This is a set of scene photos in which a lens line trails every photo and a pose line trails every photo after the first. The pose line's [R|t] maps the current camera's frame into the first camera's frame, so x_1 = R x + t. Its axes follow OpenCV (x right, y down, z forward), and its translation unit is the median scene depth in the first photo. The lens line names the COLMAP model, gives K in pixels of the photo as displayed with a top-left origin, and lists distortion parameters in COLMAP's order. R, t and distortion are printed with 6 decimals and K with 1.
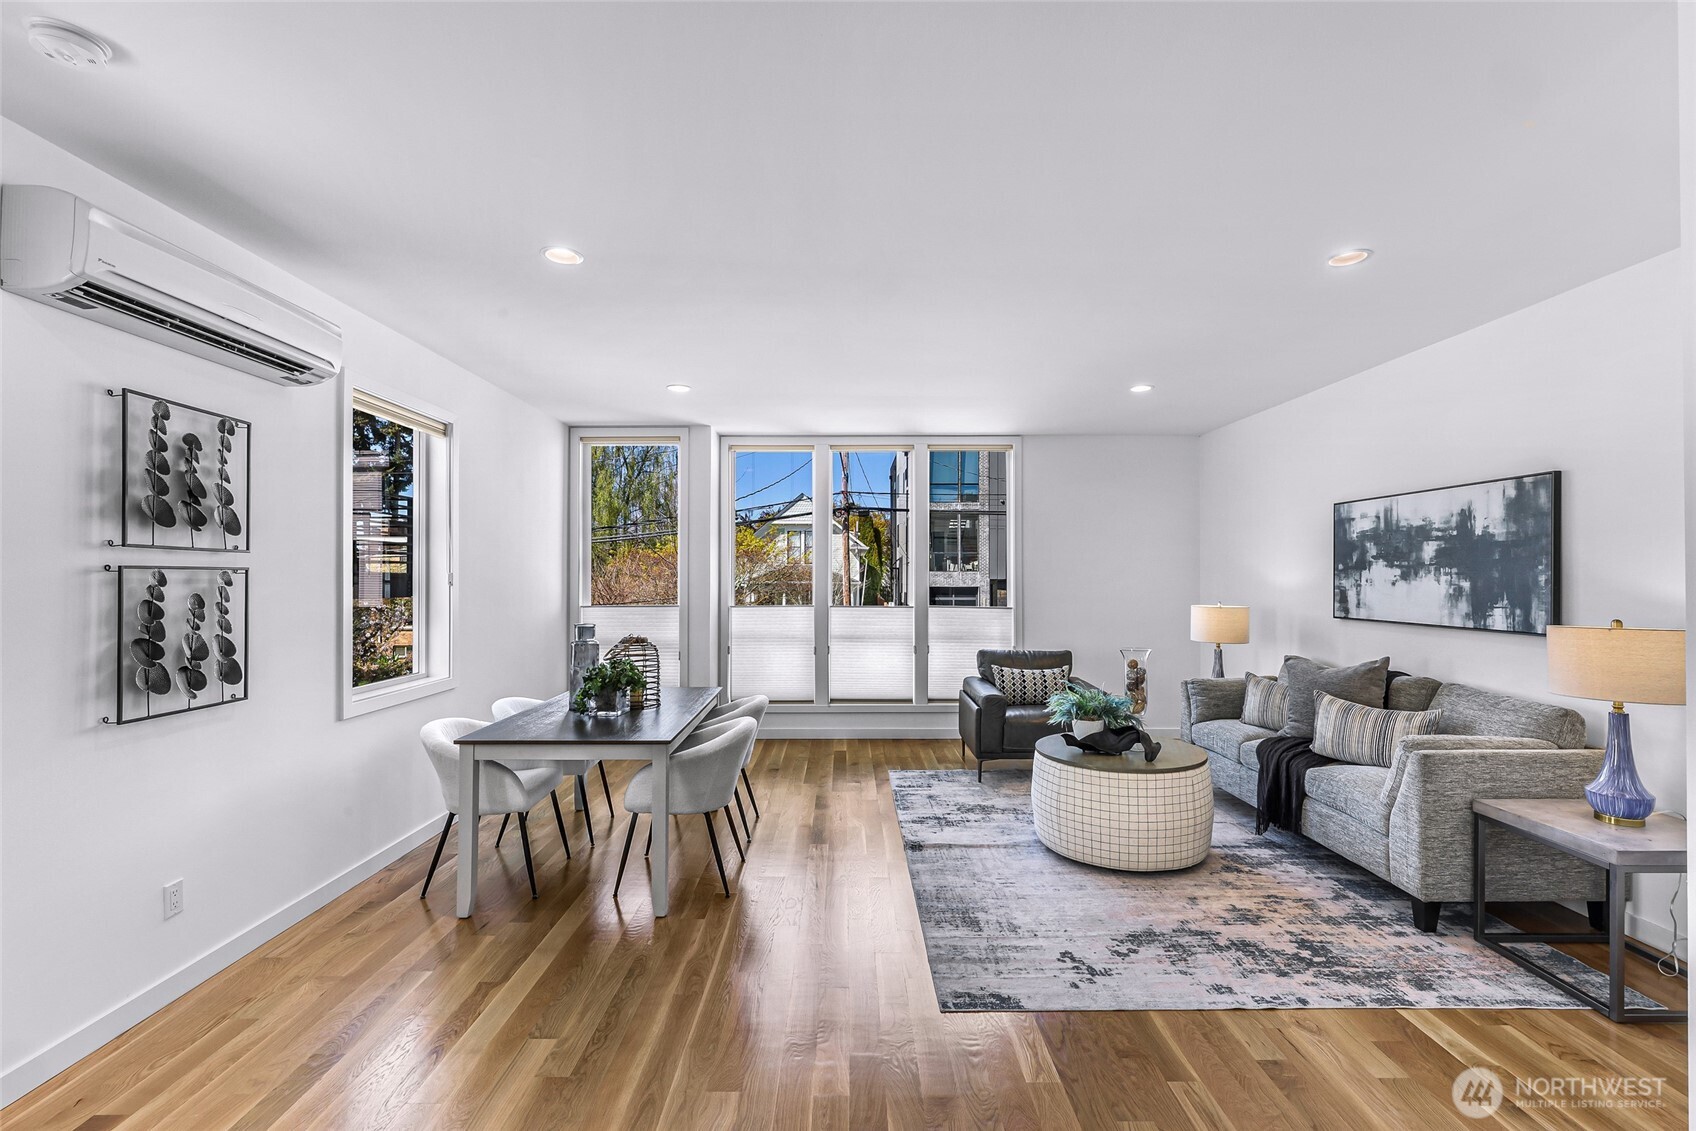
lens RADIAL K [[746.1, 0, 852.8], [0, 746.1, 570.2], [0, 0, 1]] dist [0.002709, 0.000294]
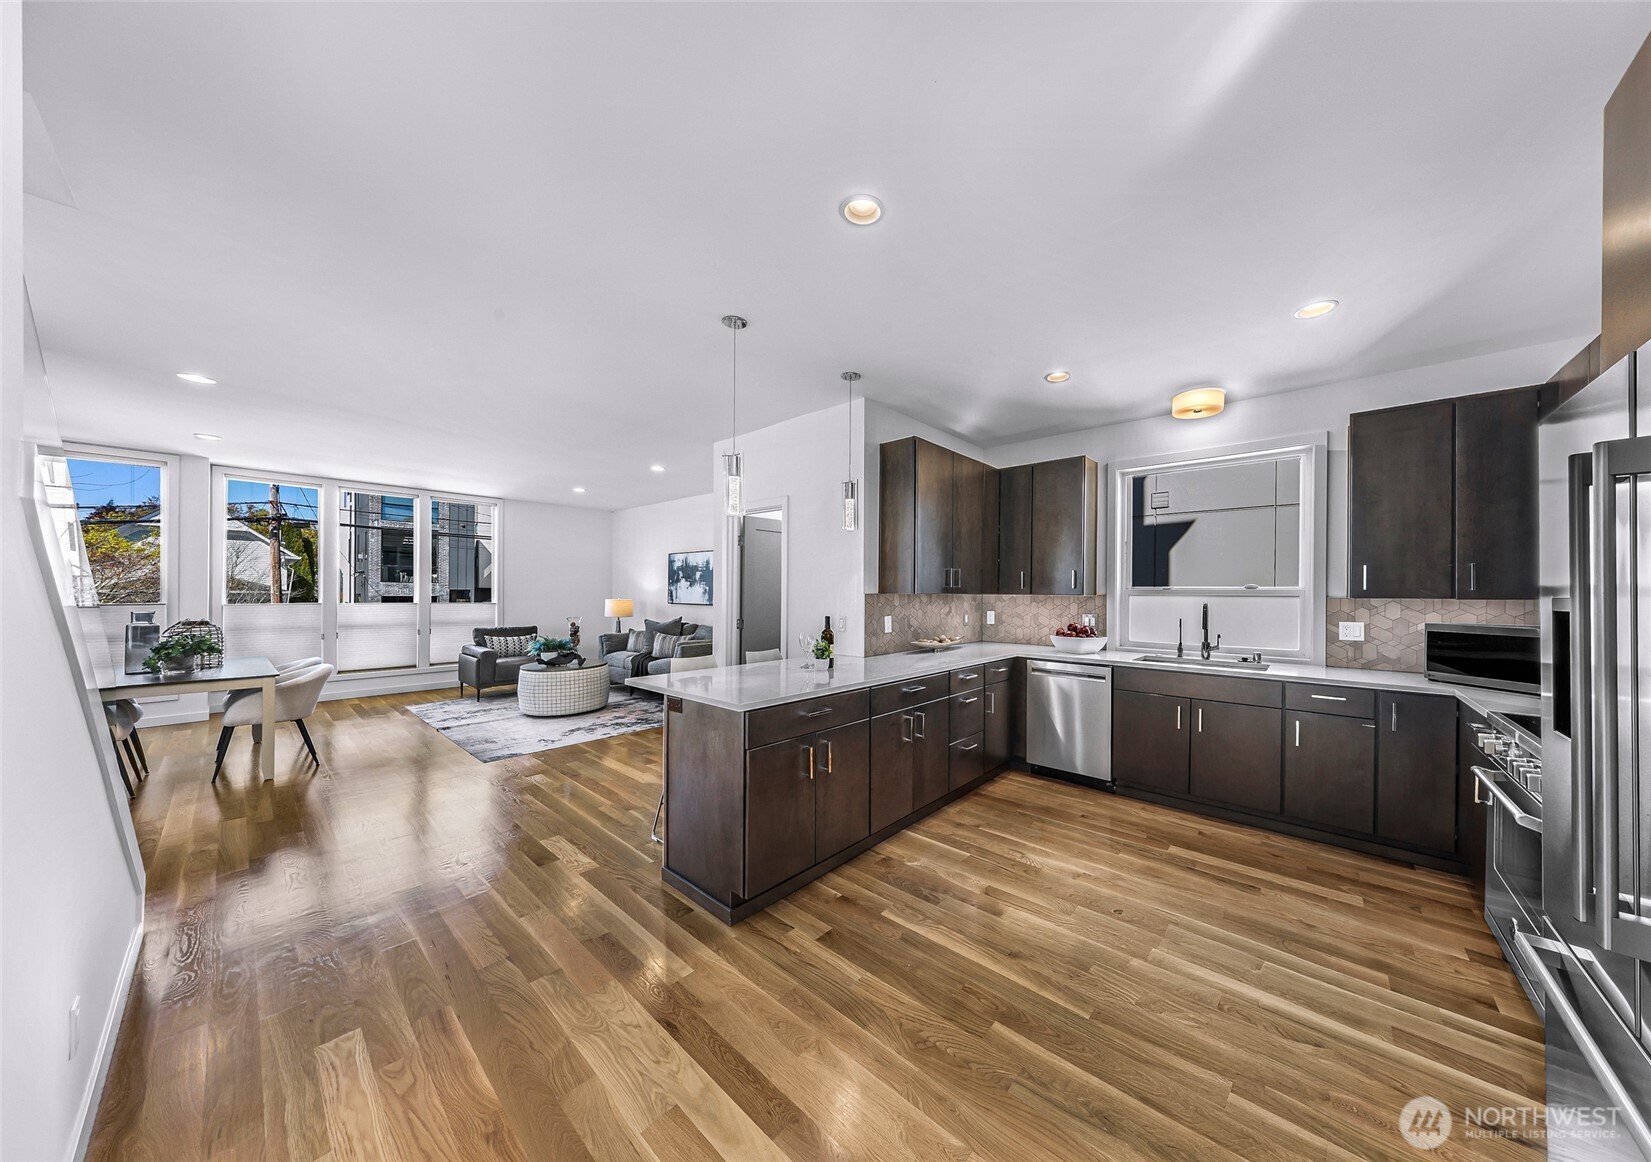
lens RADIAL K [[519.3, 0, 859.9], [0, 519.3, 592.9], [0, 0, 1]] dist [0.005515, 0.000023]
pose [[0.655224, 0.002558, 0.755430, -0.212914], [-0.014067, 0.999862, 0.008816, 0.010873], [-0.755303, -0.016404, 0.655170, -0.596316]]
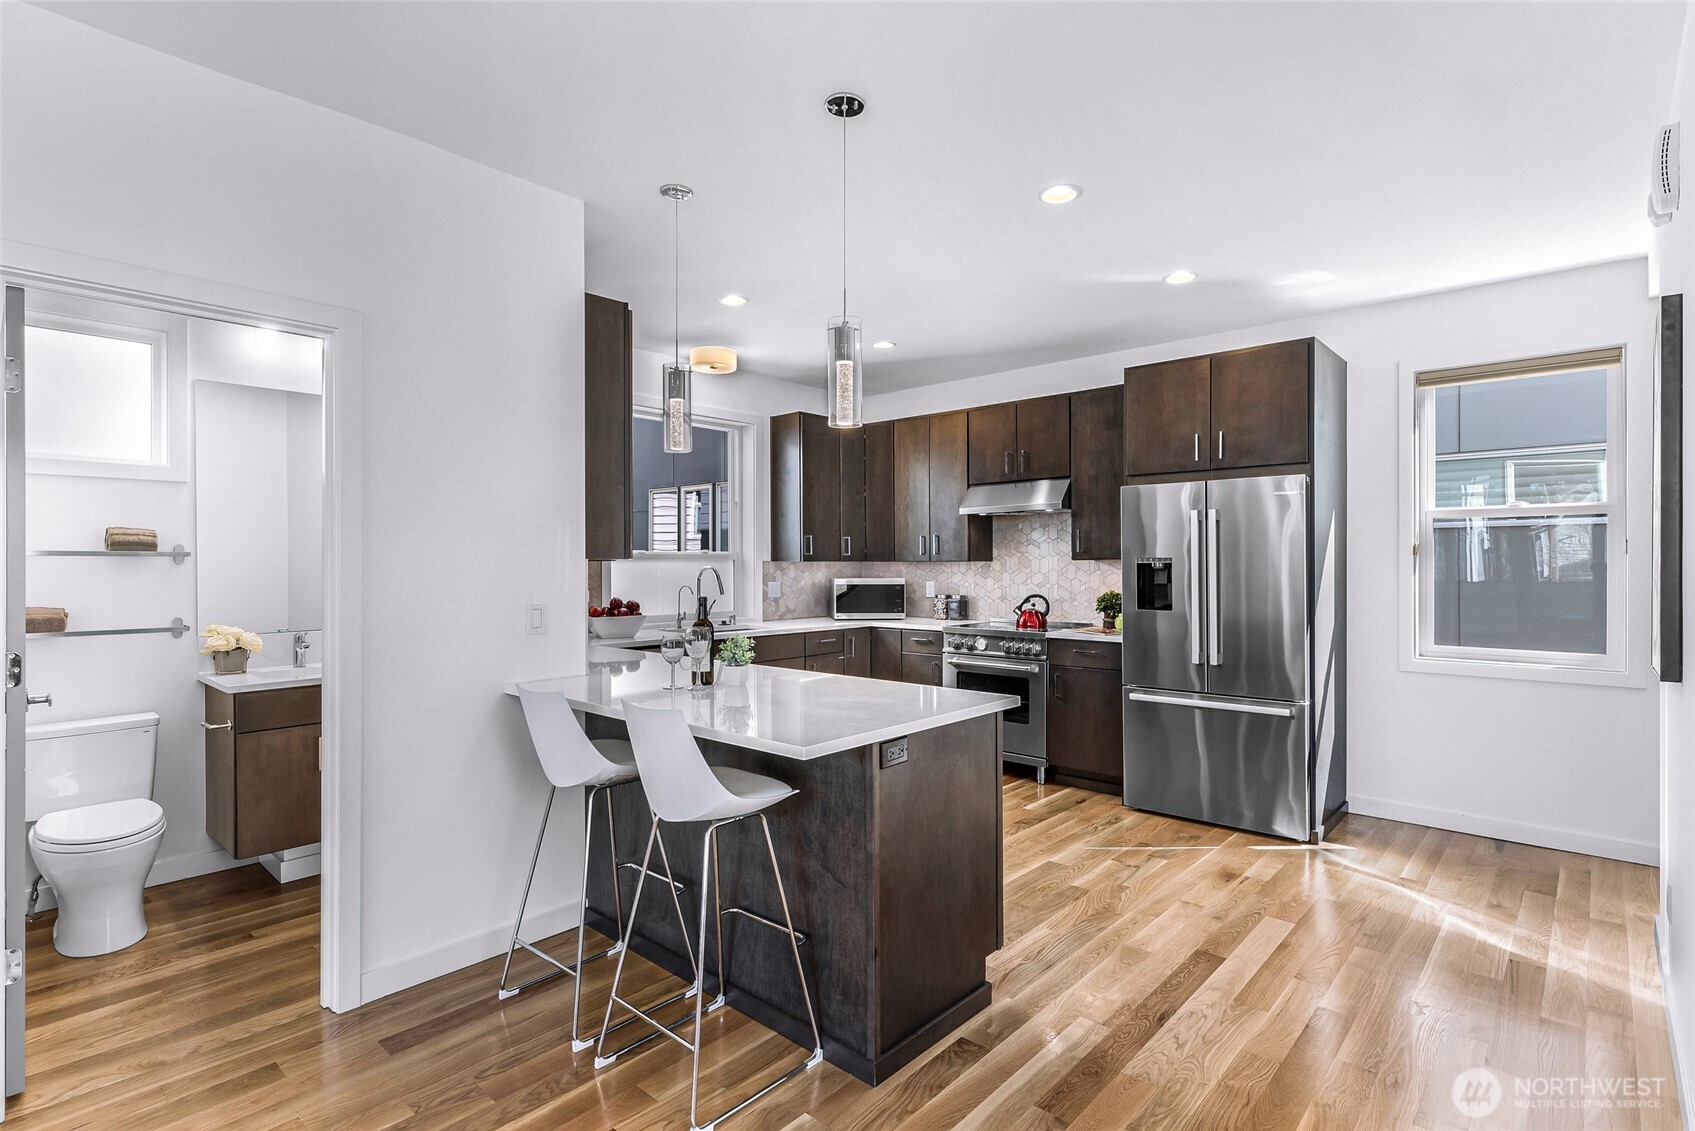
lens RADIAL K [[837.8, 0, 833.8], [0, 837.8, 569.9], [0, 0, 1]] dist [0.005636, 0.000439]
pose [[-0.723106, -0.004606, 0.690722, -0.248253], [-0.004873, 0.999987, 0.001567, 0.027077], [-0.690720, -0.002233, -0.723119, 0.342890]]
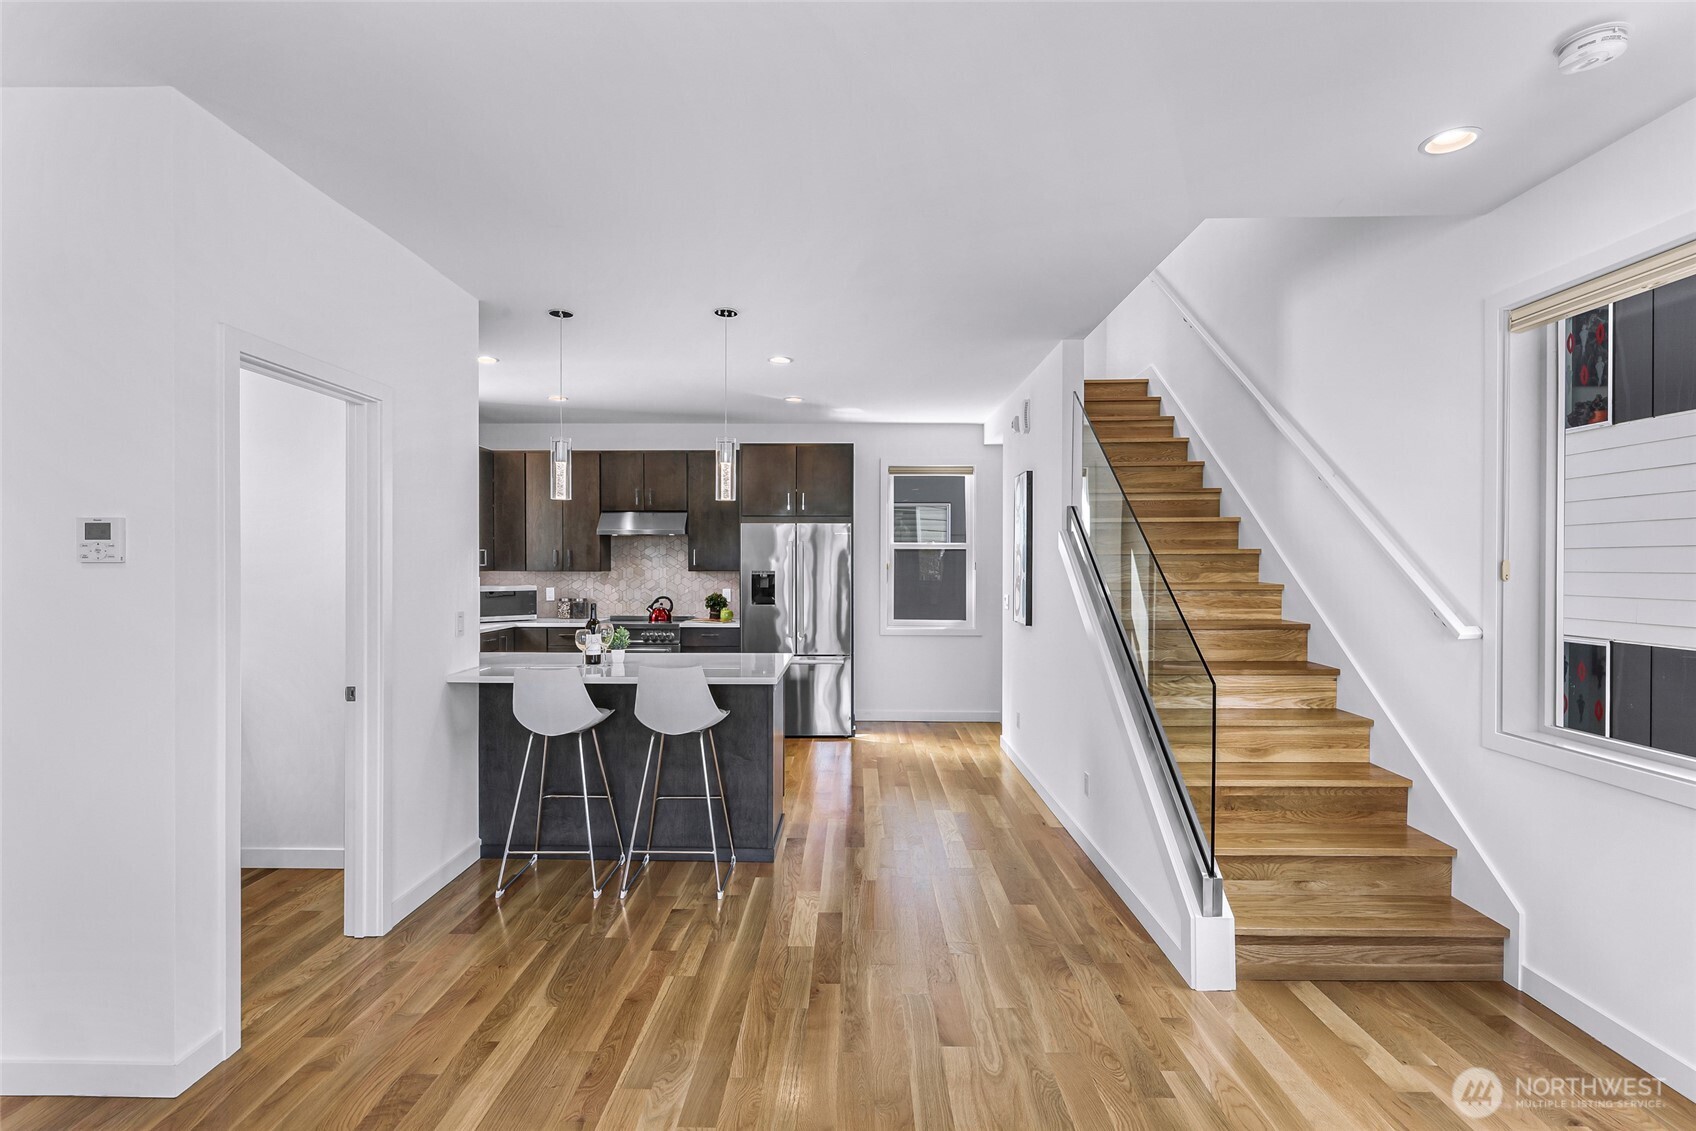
lens RADIAL K [[838.3, 0, 838.0], [0, 838.3, 575.0], [0, 0, 1]] dist [0.005636, 0.000439]
pose [[-0.999306, -0.003078, 0.037117, -0.021290], [-0.002893, 0.999983, 0.005039, 0.011549], [-0.037132, 0.004928, -0.999298, 0.906570]]
